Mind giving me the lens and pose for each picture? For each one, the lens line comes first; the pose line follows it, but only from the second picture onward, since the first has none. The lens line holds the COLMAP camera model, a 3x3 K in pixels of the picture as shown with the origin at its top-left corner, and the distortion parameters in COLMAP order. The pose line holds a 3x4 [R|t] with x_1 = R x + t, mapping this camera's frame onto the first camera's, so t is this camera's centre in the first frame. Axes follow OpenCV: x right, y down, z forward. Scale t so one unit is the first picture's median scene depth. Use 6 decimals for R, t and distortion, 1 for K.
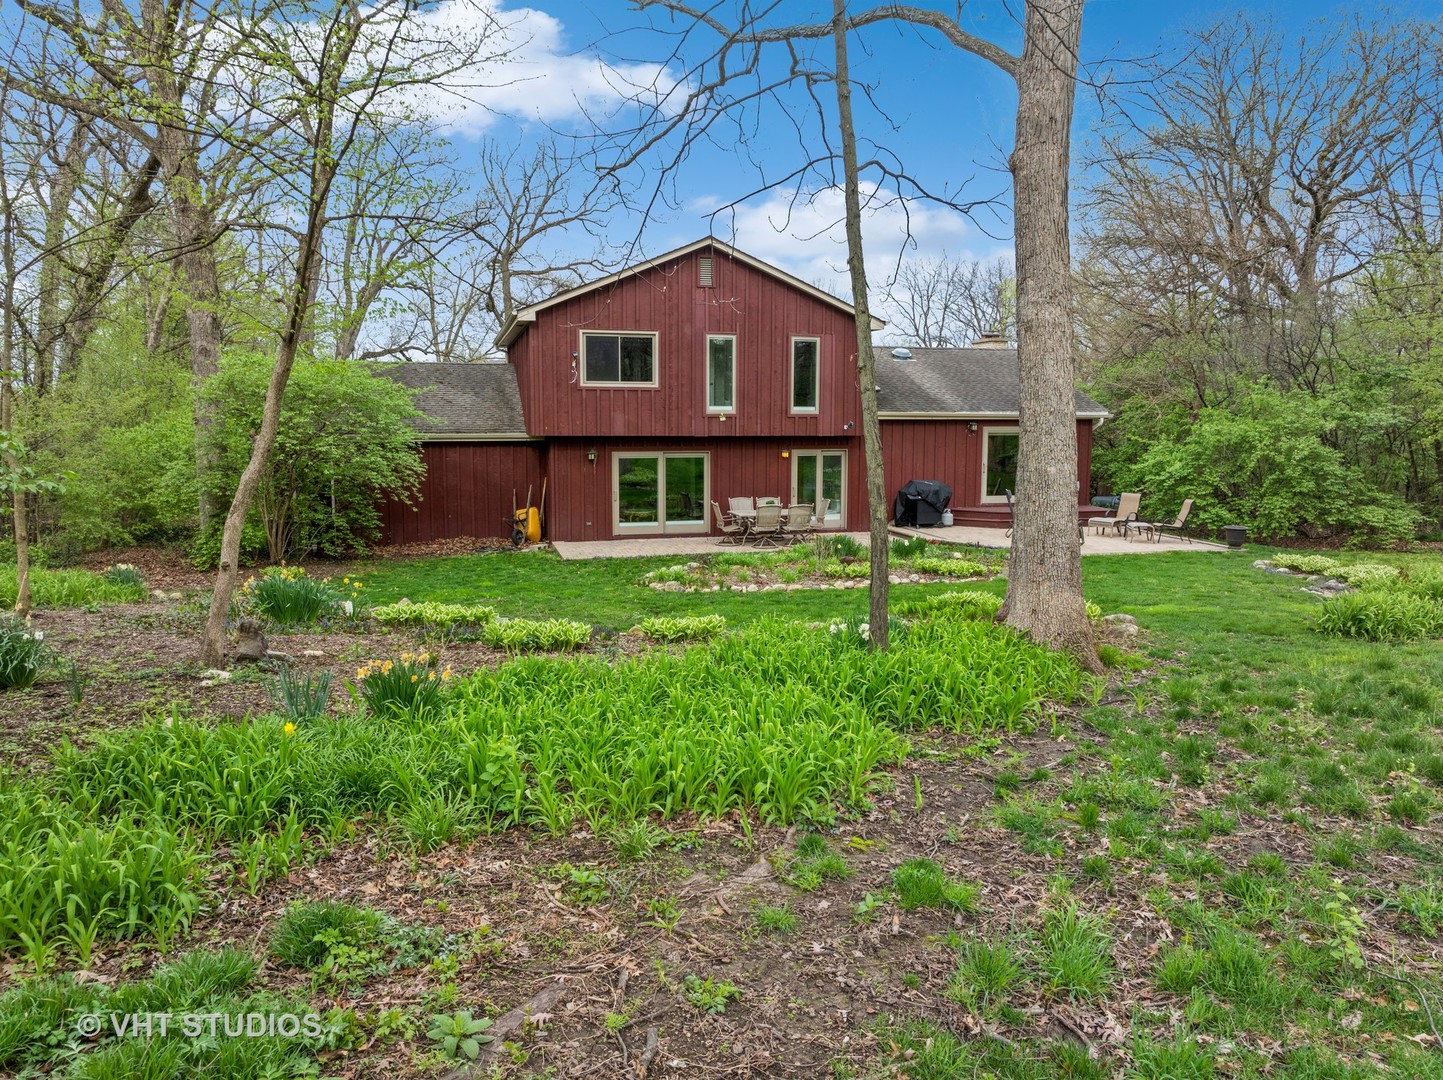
lens RADIAL K [[1015.4, 0, 720.5], [0, 1015.4, 534.2], [0, 0, 1]] dist [-0.020444, -0.042355]
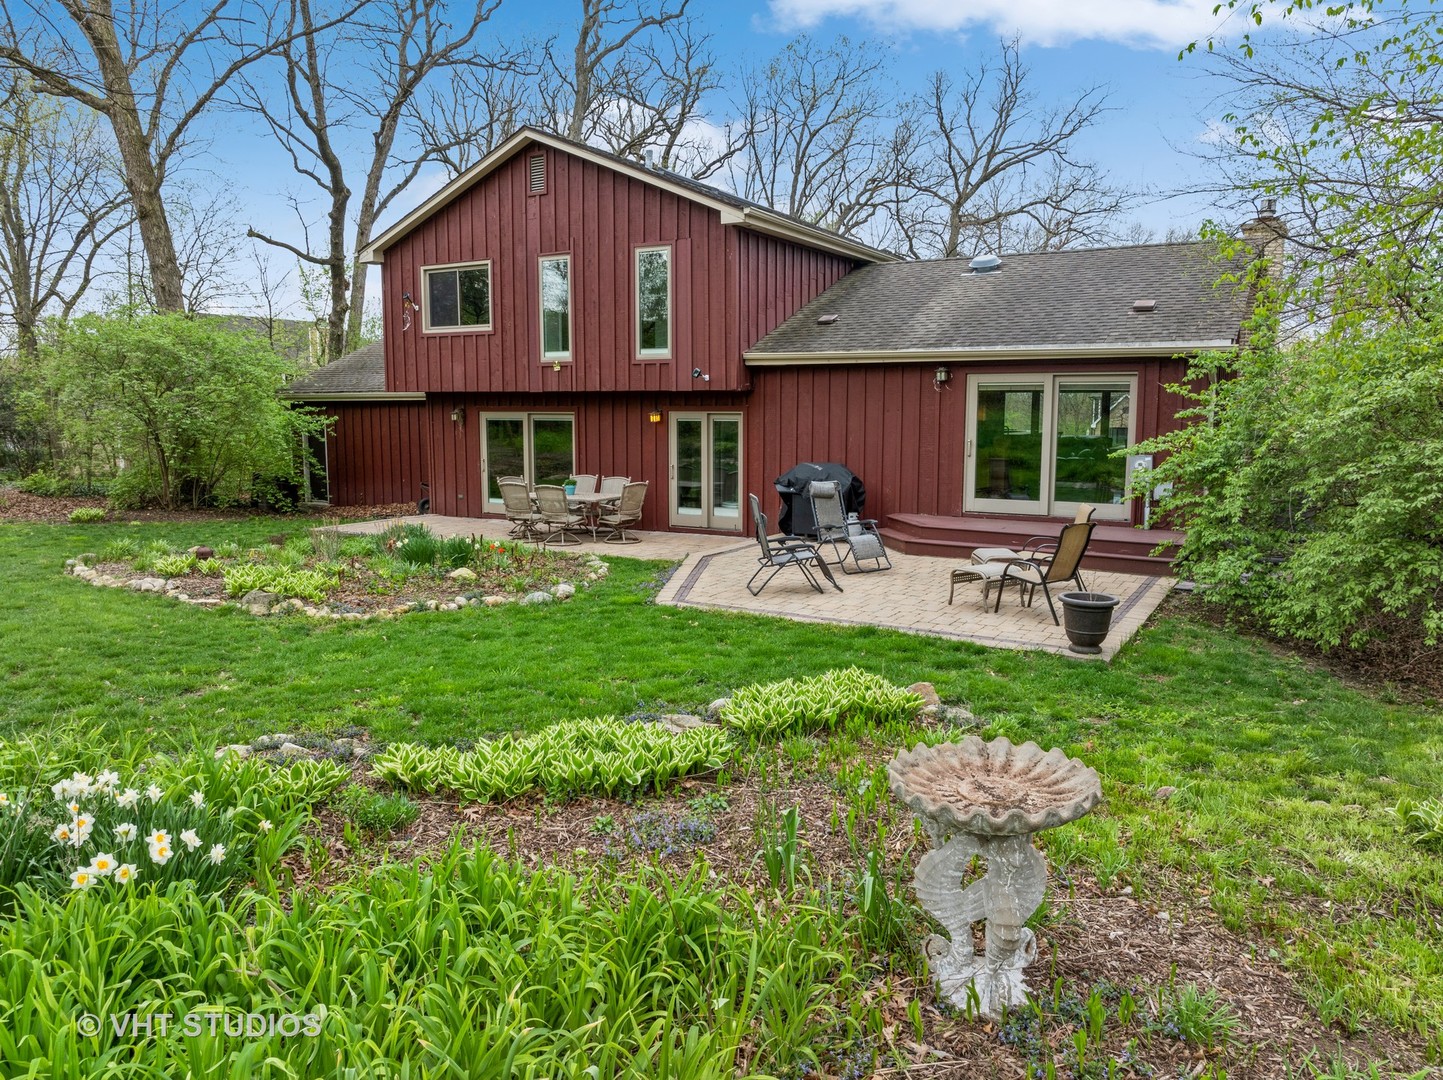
lens RADIAL K [[1015.4, 0, 720.5], [0, 1015.4, 534.2], [0, 0, 1]] dist [-0.020444, -0.042355]
pose [[0.699628, 0.089124, -0.708927, 0.622676], [-0.083472, 0.995591, 0.042785, -0.033044], [0.709615, 0.029242, 0.703983, 0.552182]]
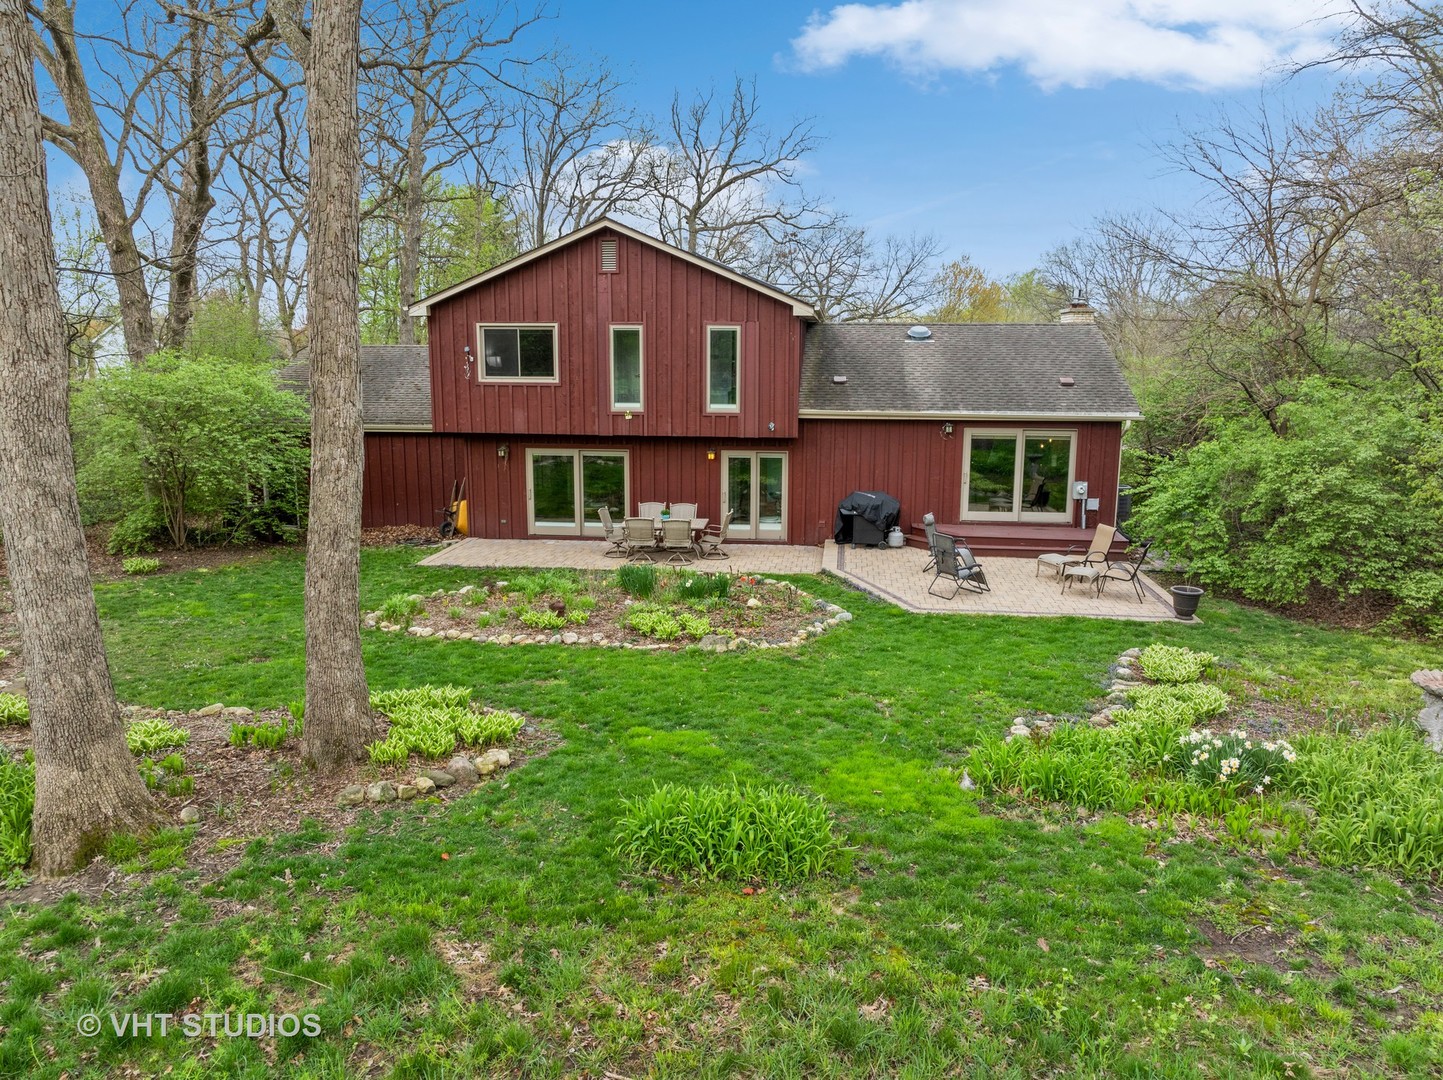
lens RADIAL K [[1015.4, 0, 720.5], [0, 1015.4, 534.2], [0, 0, 1]] dist [-0.020444, -0.042355]
pose [[0.929837, 0.068412, -0.361557, 0.412950], [-0.045129, 0.996350, 0.072463, -0.077273], [0.365195, -0.051062, 0.929530, 0.169041]]
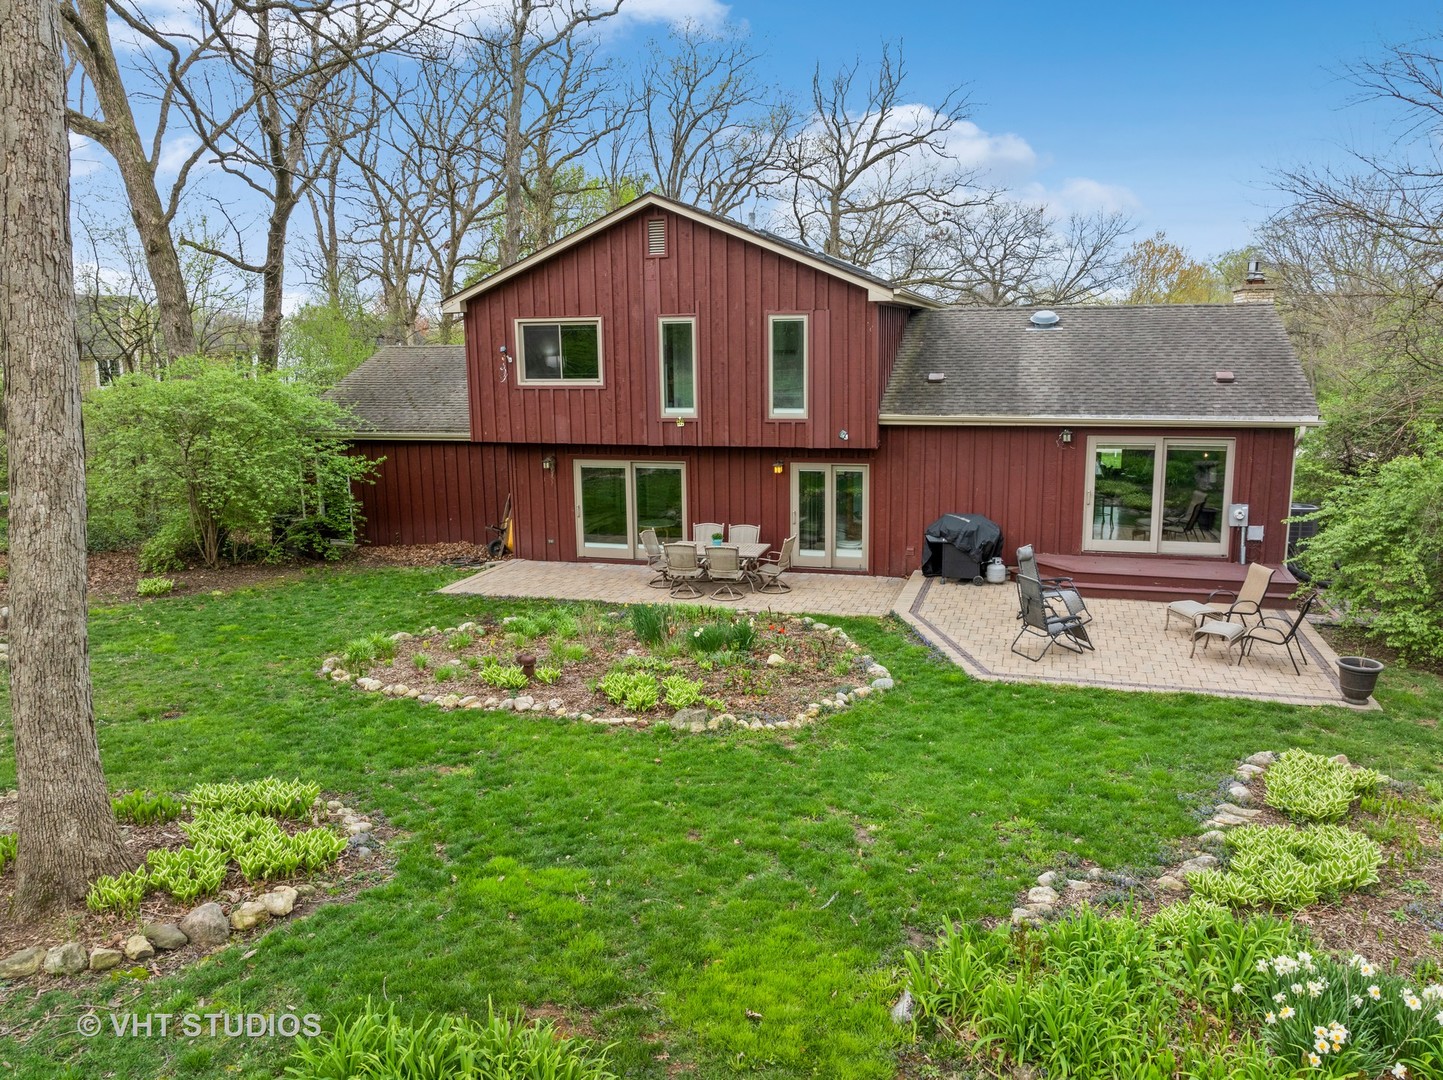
lens RADIAL K [[1041.6, 0, 719.7], [0, 1041.6, 536.1], [0, 0, 1]] dist [-0.038382, -0.002100]
pose [[0.848136, 0.082223, -0.523359, 0.452815], [-0.044786, 0.995474, 0.083817, -0.094873], [0.527882, -0.047649, 0.847980, 0.320423]]
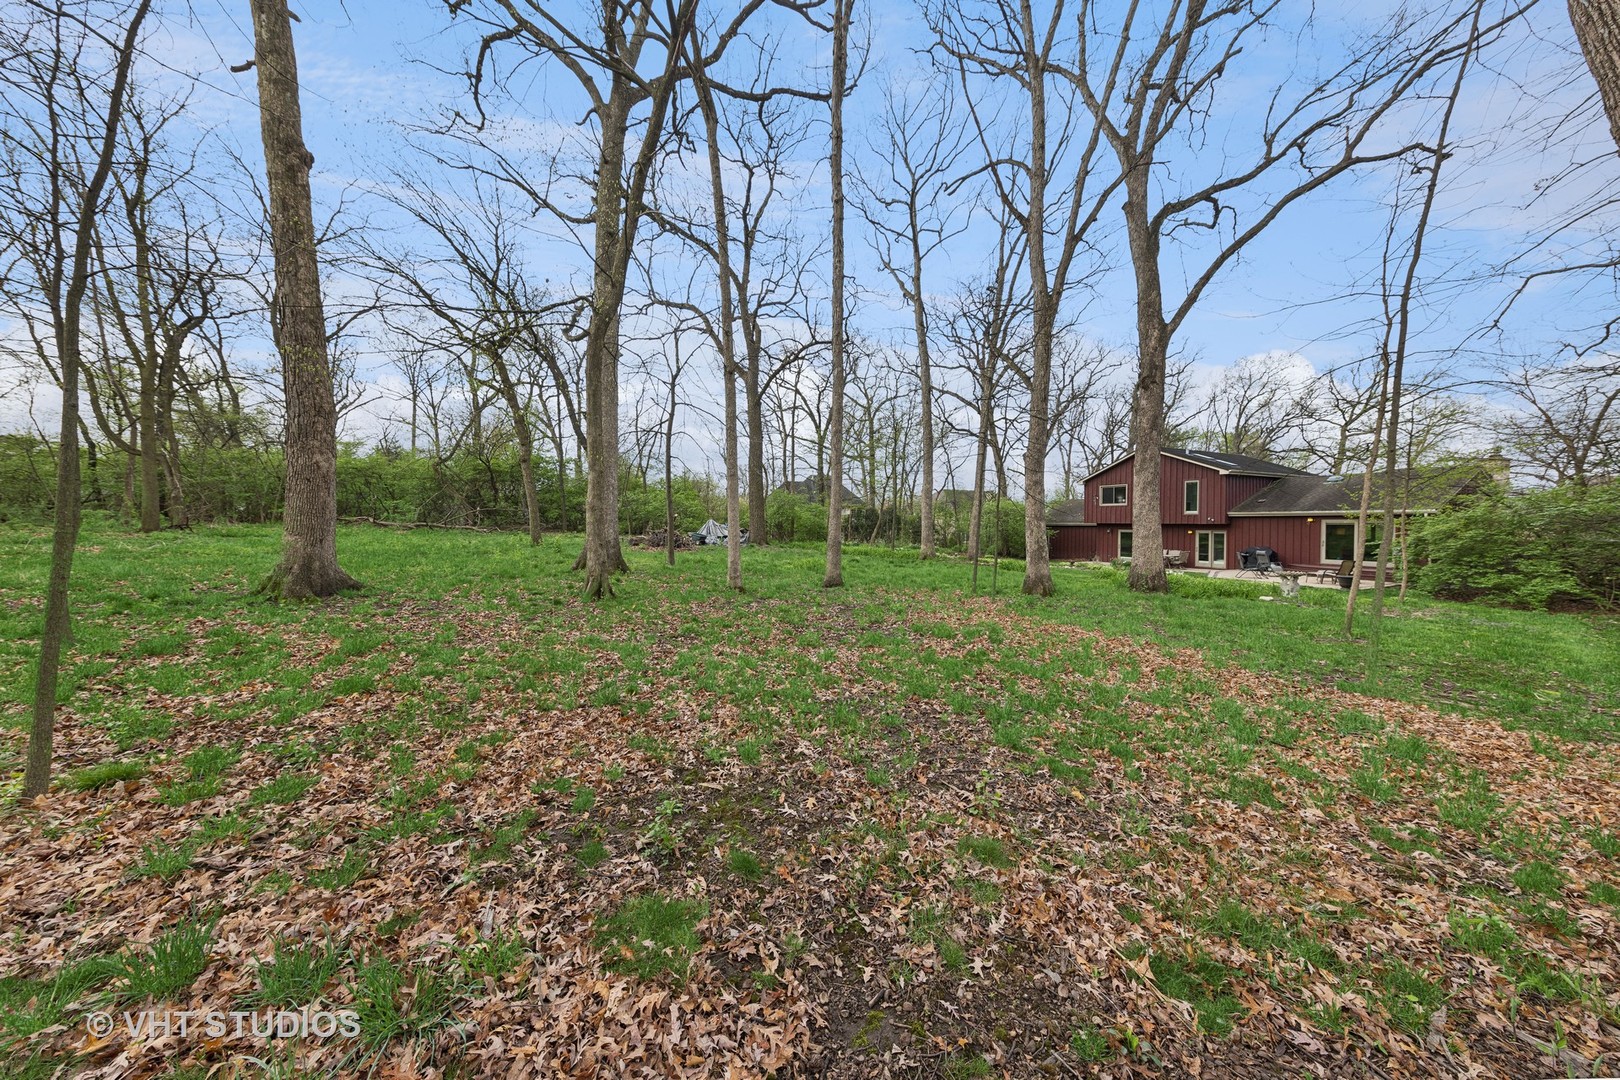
lens RADIAL K [[519.9, 0, 811.2], [0, 519.9, 531.9], [0, 0, 1]] dist [-0.000057, 0.000002]
pose [[0.171962, 0.014137, -0.985002, 1.085449], [-0.118090, 0.992982, -0.006364, 0.027805], [0.978000, 0.117414, 0.172424, -0.021038]]
